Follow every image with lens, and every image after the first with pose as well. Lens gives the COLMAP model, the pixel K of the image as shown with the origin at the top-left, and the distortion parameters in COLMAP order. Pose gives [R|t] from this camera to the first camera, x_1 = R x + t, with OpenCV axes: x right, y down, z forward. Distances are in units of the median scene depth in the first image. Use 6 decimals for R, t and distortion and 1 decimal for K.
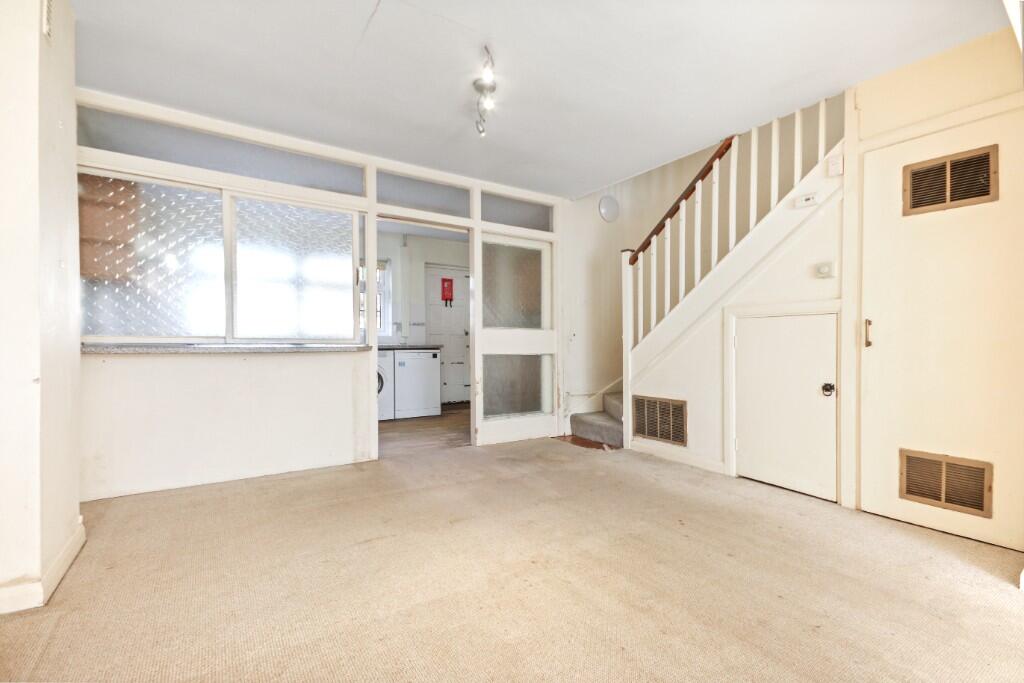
lens RADIAL K [[466.4, 0, 512.8], [0, 466.4, 351.9], [0, 0, 1]] dist [0.028744, -0.000382]
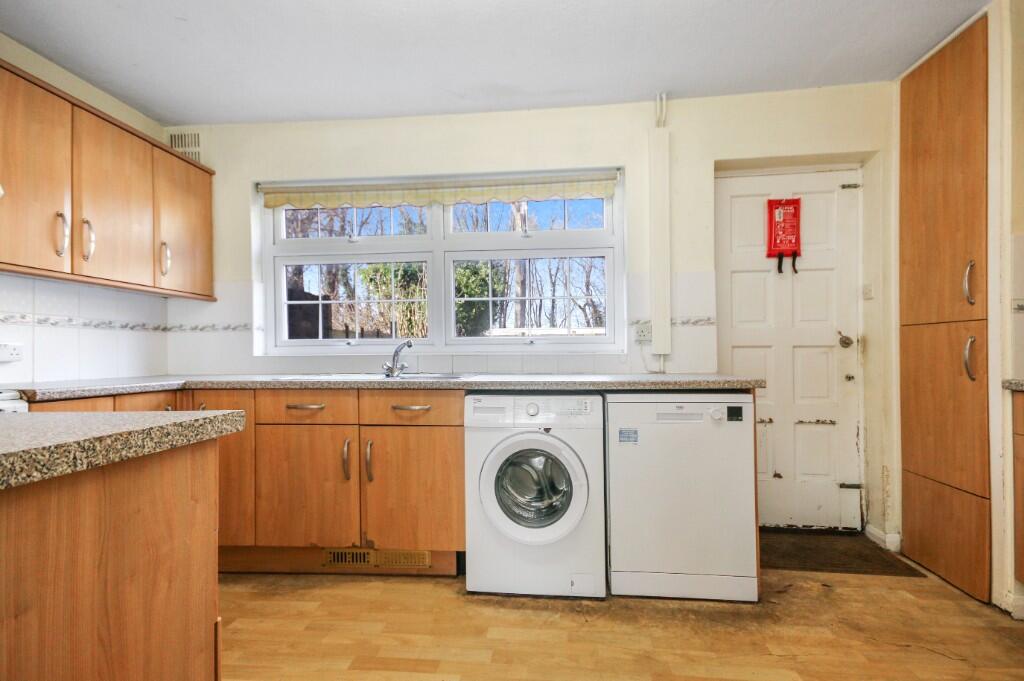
lens RADIAL K [[466.4, 0, 512.8], [0, 466.4, 350.9], [0, 0, 1]] dist [0.028744, -0.000382]
pose [[0.776066, -0.006198, -0.630621, -0.083856], [-0.003964, 0.999884, -0.014705, -0.032358], [0.630639, 0.013911, 0.775952, 0.678342]]
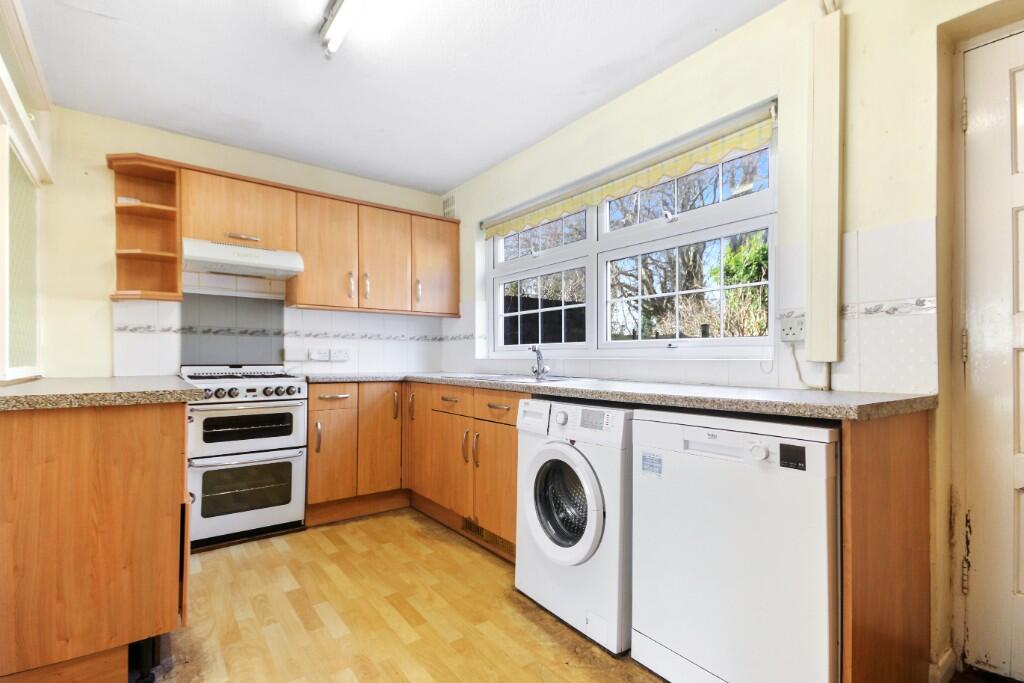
lens RADIAL K [[474.7, 0, 511.3], [0, 474.7, 362.6], [0, 0, 1]] dist [0.069962, 0.000241]
pose [[0.047928, 0.010980, -0.998790, 0.039034], [-0.014484, 0.999842, 0.010296, -0.035363], [0.998746, 0.013973, 0.048080, 0.911459]]
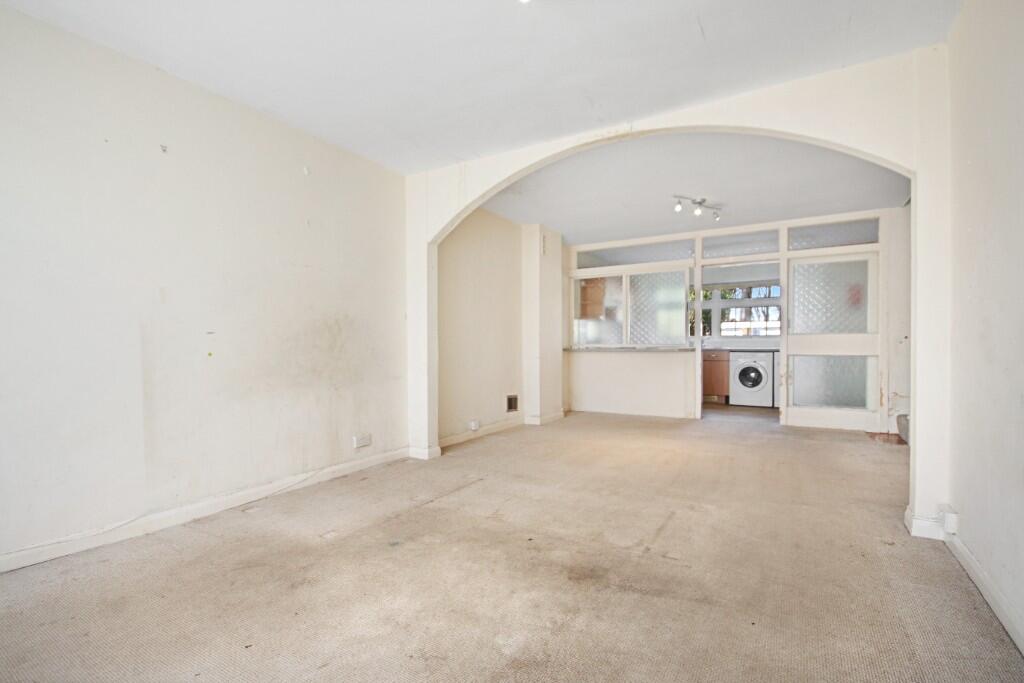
lens RADIAL K [[489.4, 0, 514.3], [0, 489.4, 355.6], [0, 0, 1]] dist [-0.001434, -0.000196]
pose [[0.447265, 0.010376, -0.894341, 0.608516], [-0.013625, 0.999896, 0.004787, 0.008781], [0.894297, 0.010044, 0.447360, -0.208533]]
